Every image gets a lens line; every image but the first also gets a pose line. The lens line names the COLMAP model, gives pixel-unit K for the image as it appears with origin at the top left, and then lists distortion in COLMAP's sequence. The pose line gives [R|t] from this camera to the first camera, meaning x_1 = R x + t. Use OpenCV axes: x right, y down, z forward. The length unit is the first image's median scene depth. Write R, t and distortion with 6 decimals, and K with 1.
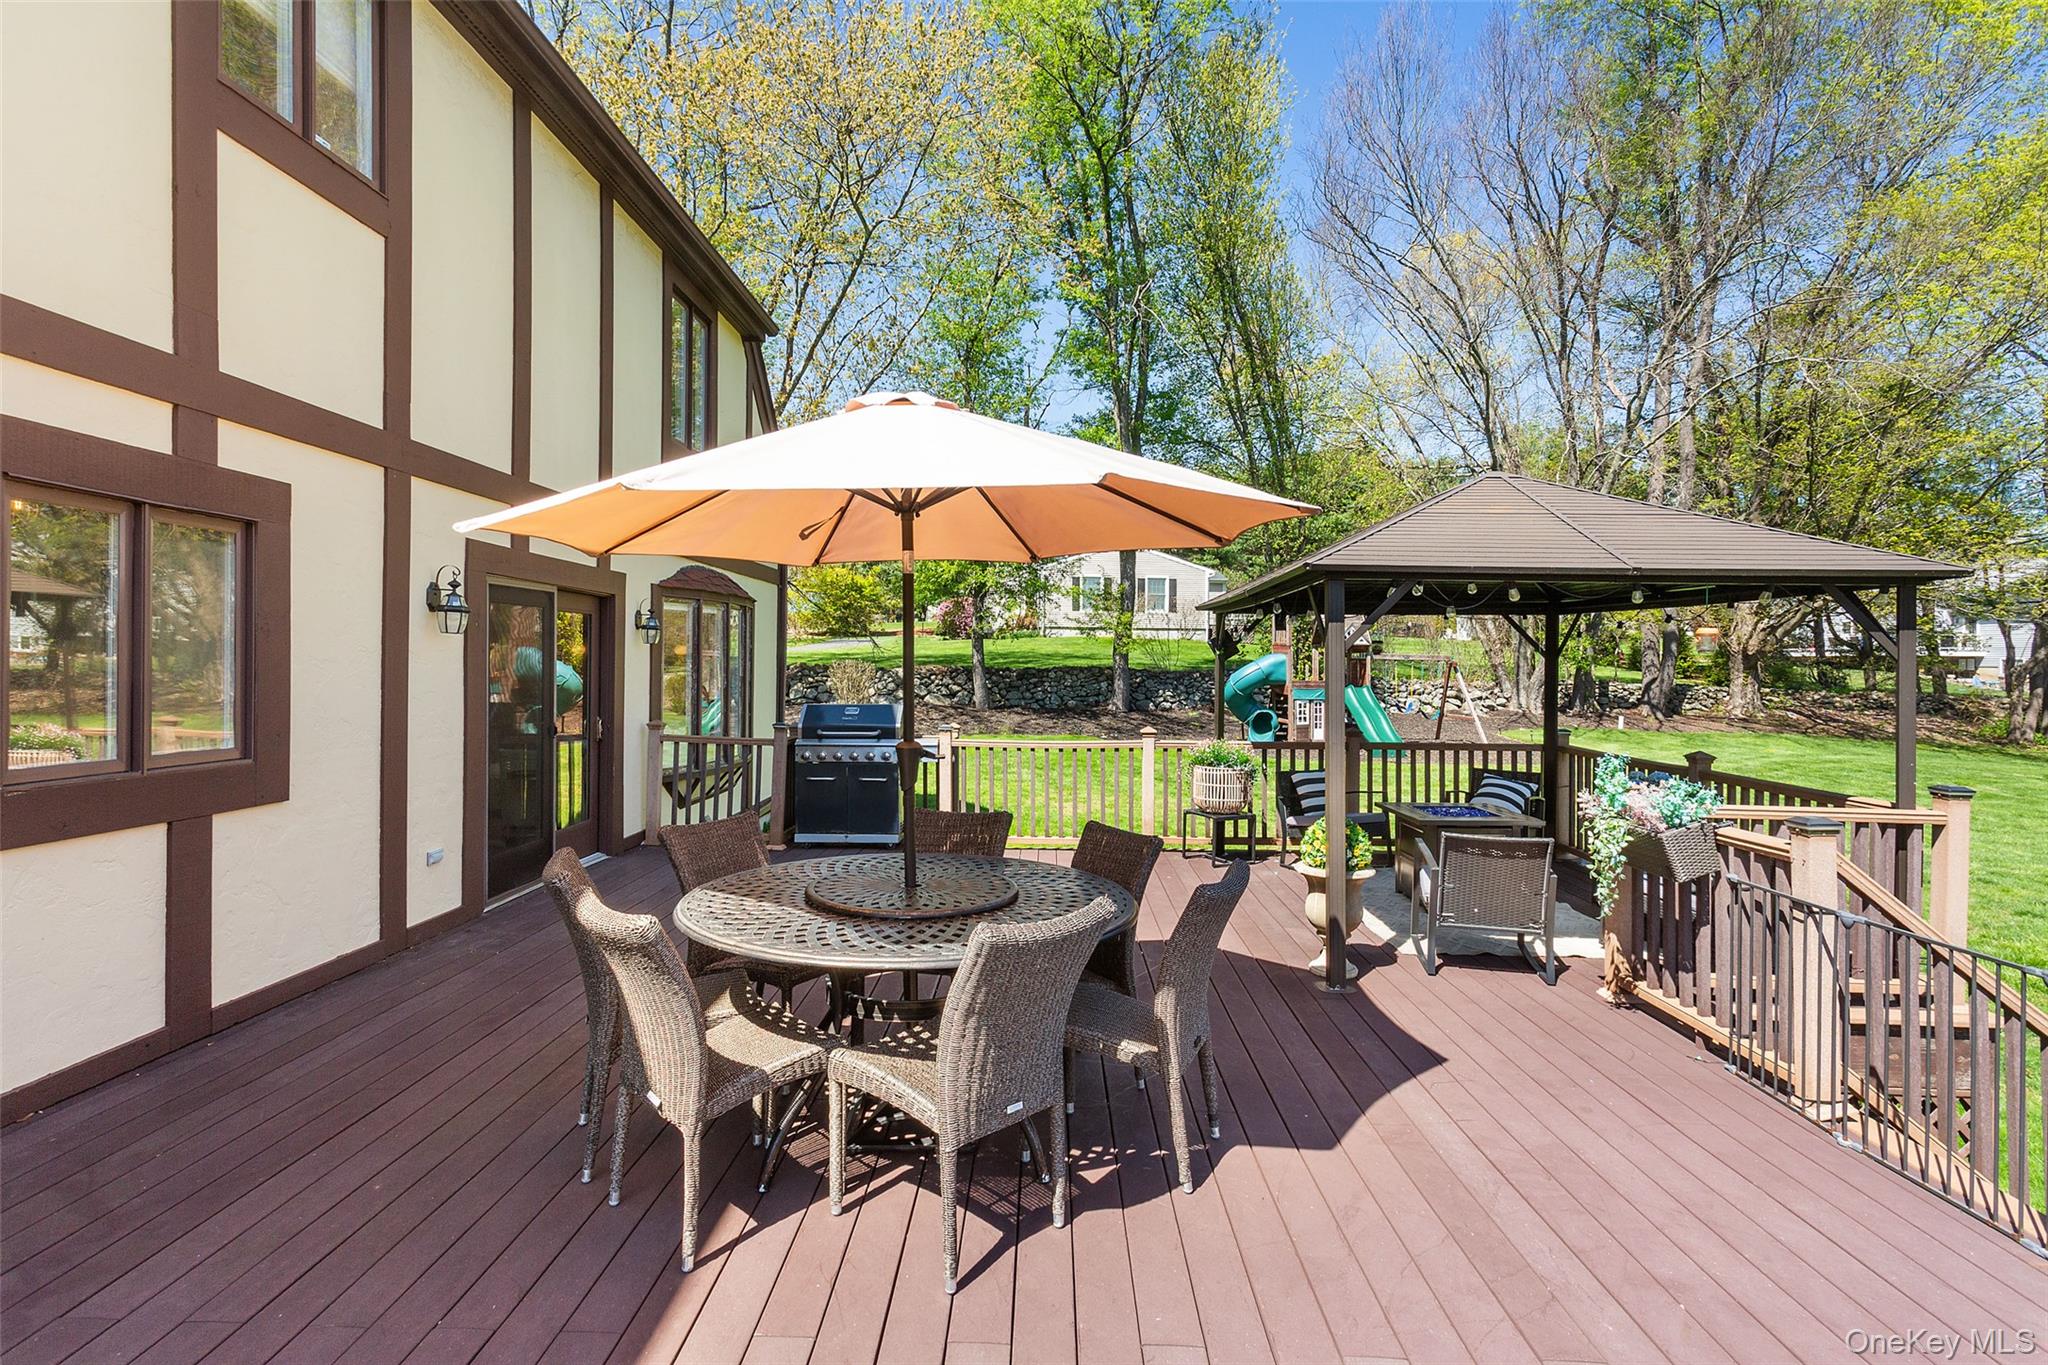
lens RADIAL K [[1014.0, 0, 1015.5], [0, 1014.0, 657.5], [0, 0, 1]] dist [0.015747, -0.001586]
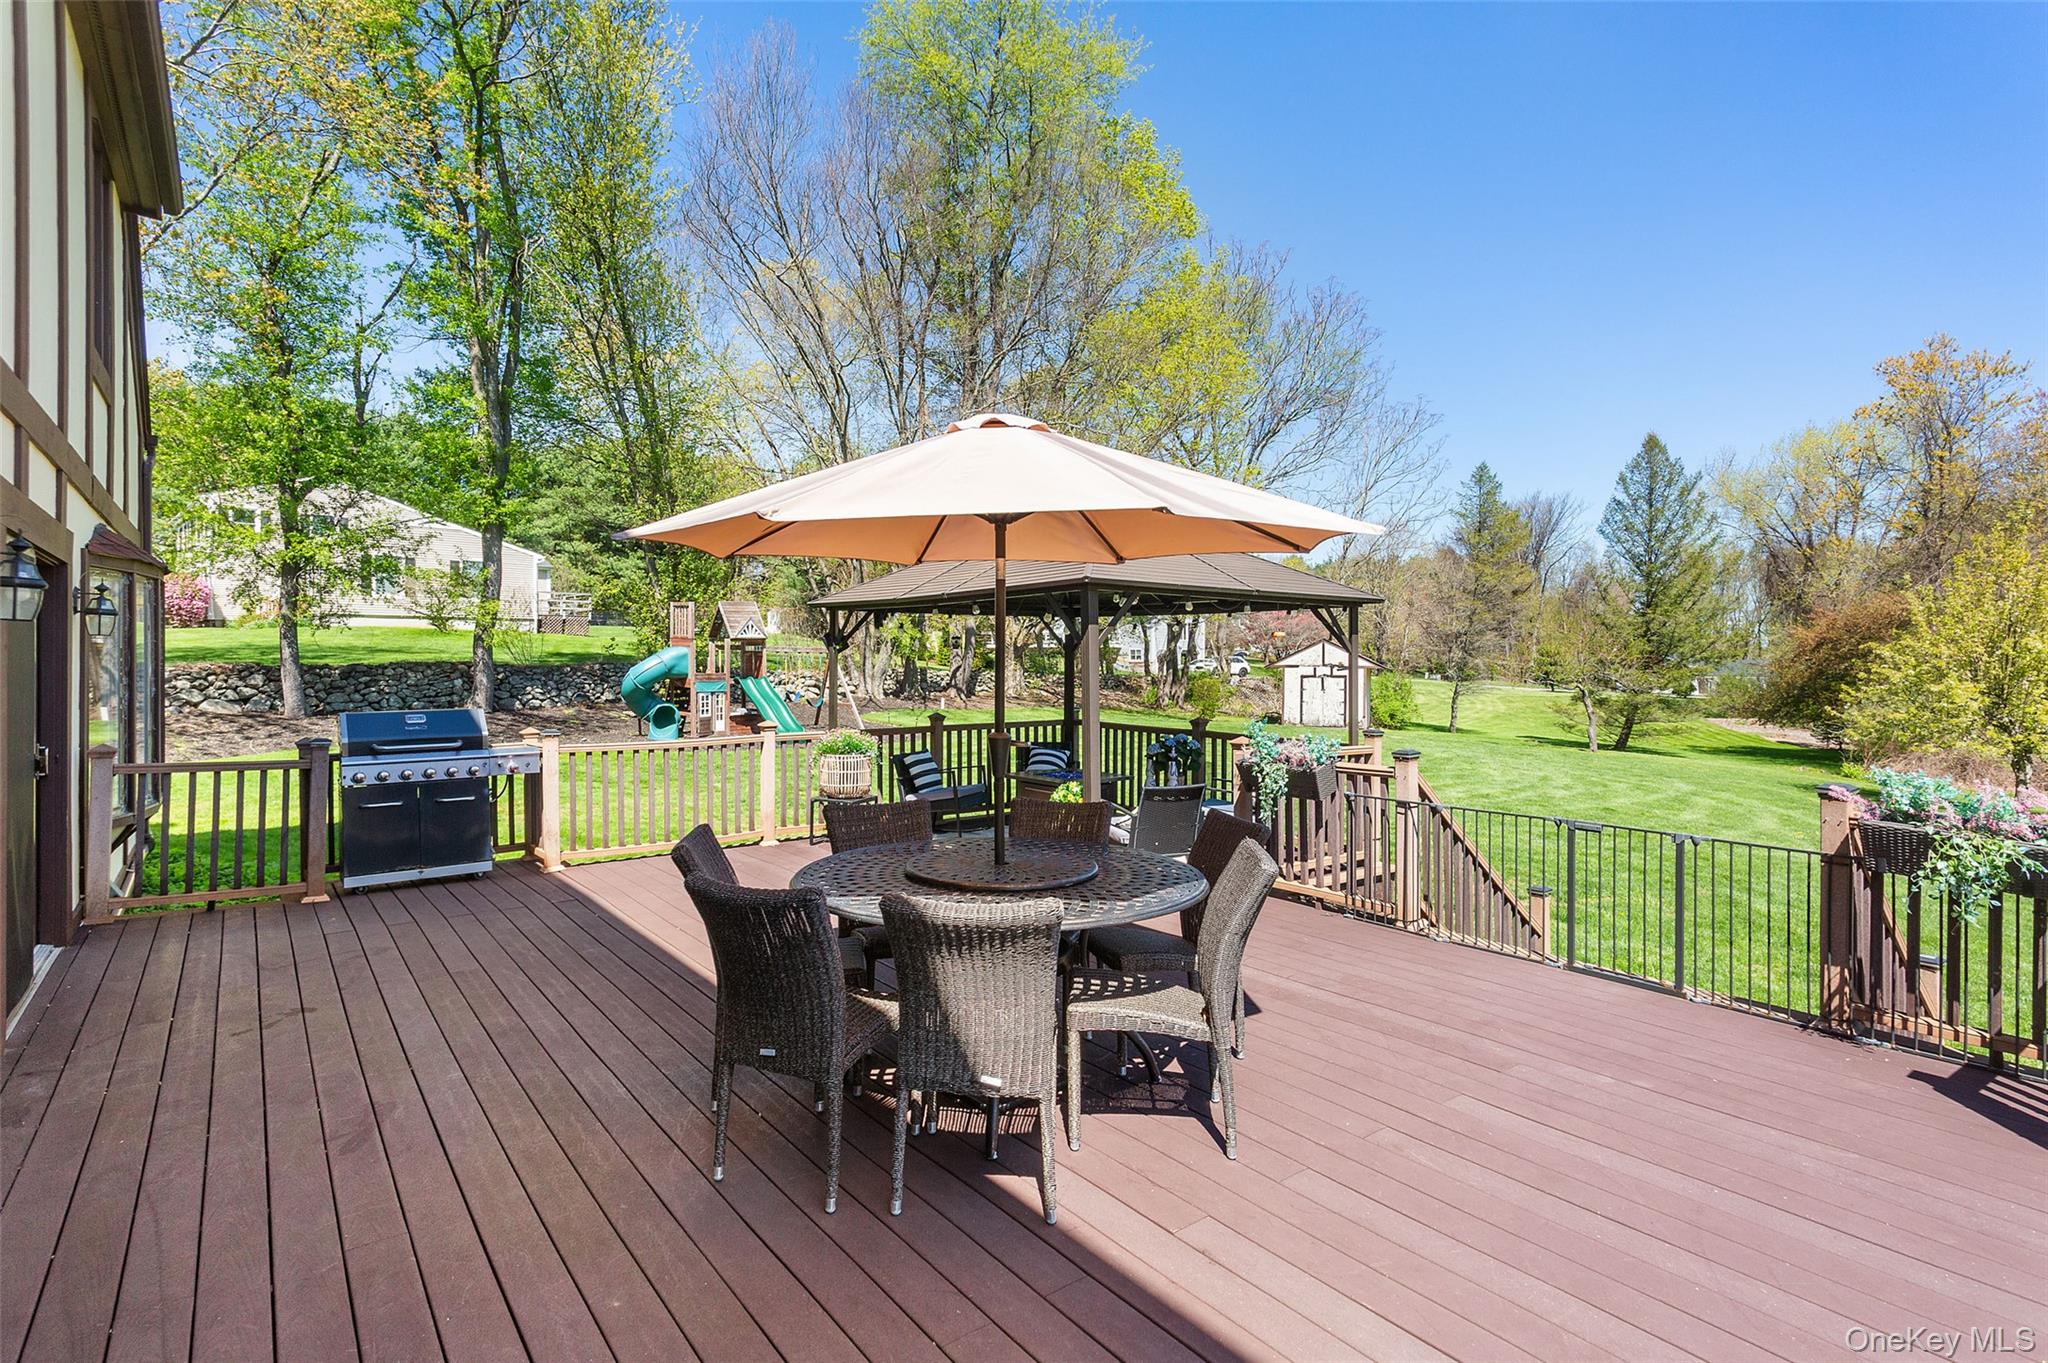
lens RADIAL K [[1014.0, 0, 1022.2], [0, 1014.0, 648.5], [0, 0, 1]] dist [0.015747, -0.001586]
pose [[0.775867, -0.002453, 0.630892, -0.092105], [0.002995, 0.999995, 0.000205, -0.000977], [-0.630889, 0.001731, 0.775871, 0.015807]]
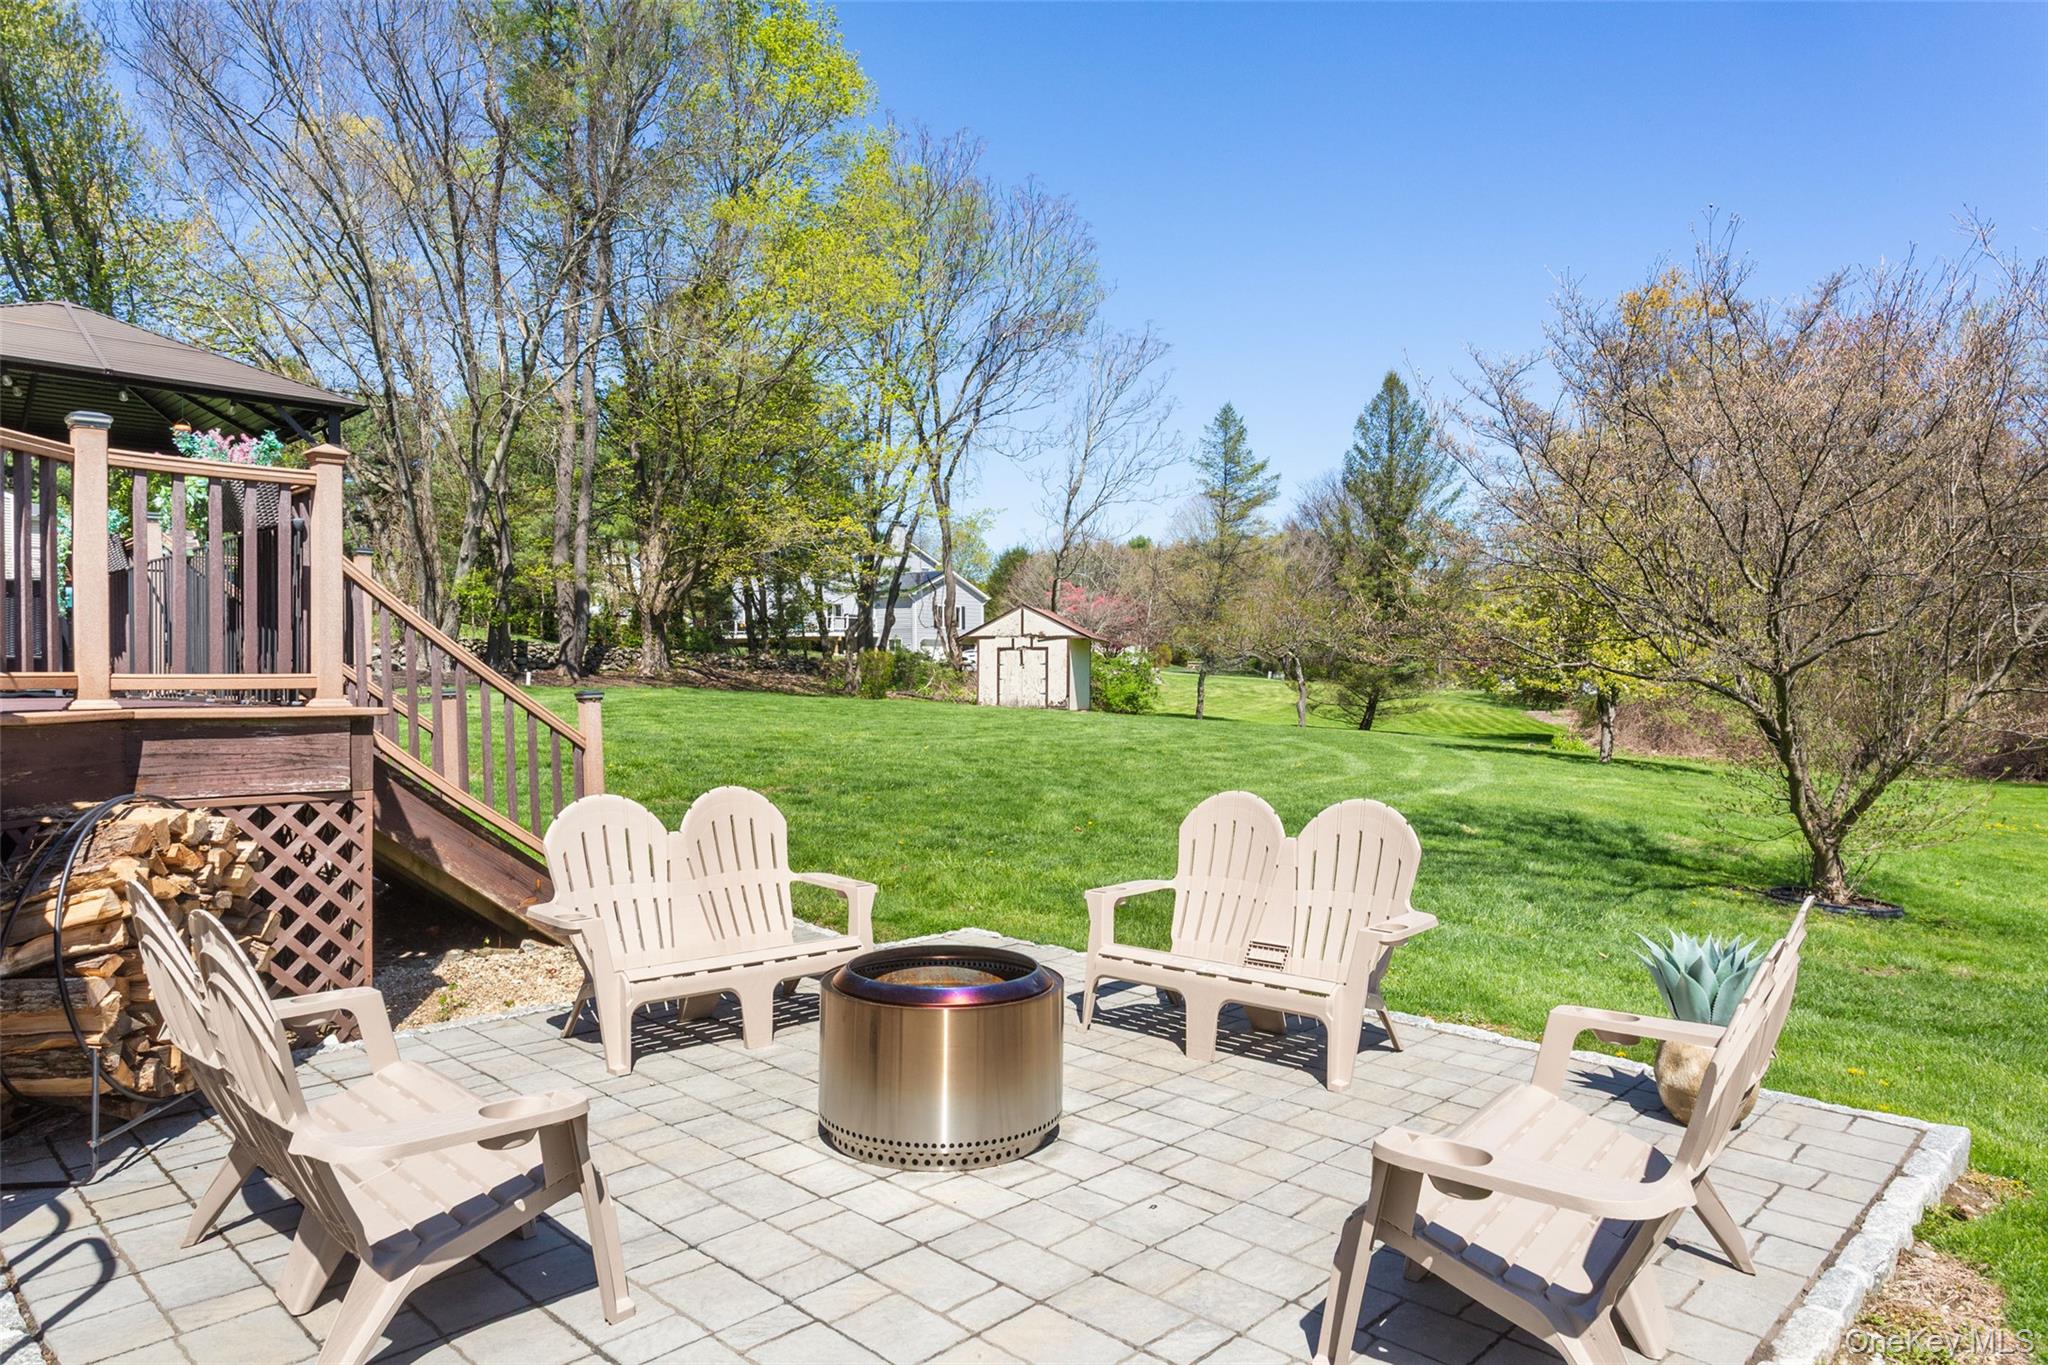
lens RADIAL K [[1266.8, 0, 1016.9], [0, 1266.8, 686.1], [0, 0, 1]] dist [-0.007114, -0.002790]
pose [[0.680888, -0.022399, 0.732045, 0.034583], [0.007750, 0.999697, 0.023380, 0.049215], [-0.732347, -0.010246, 0.680855, -0.163078]]
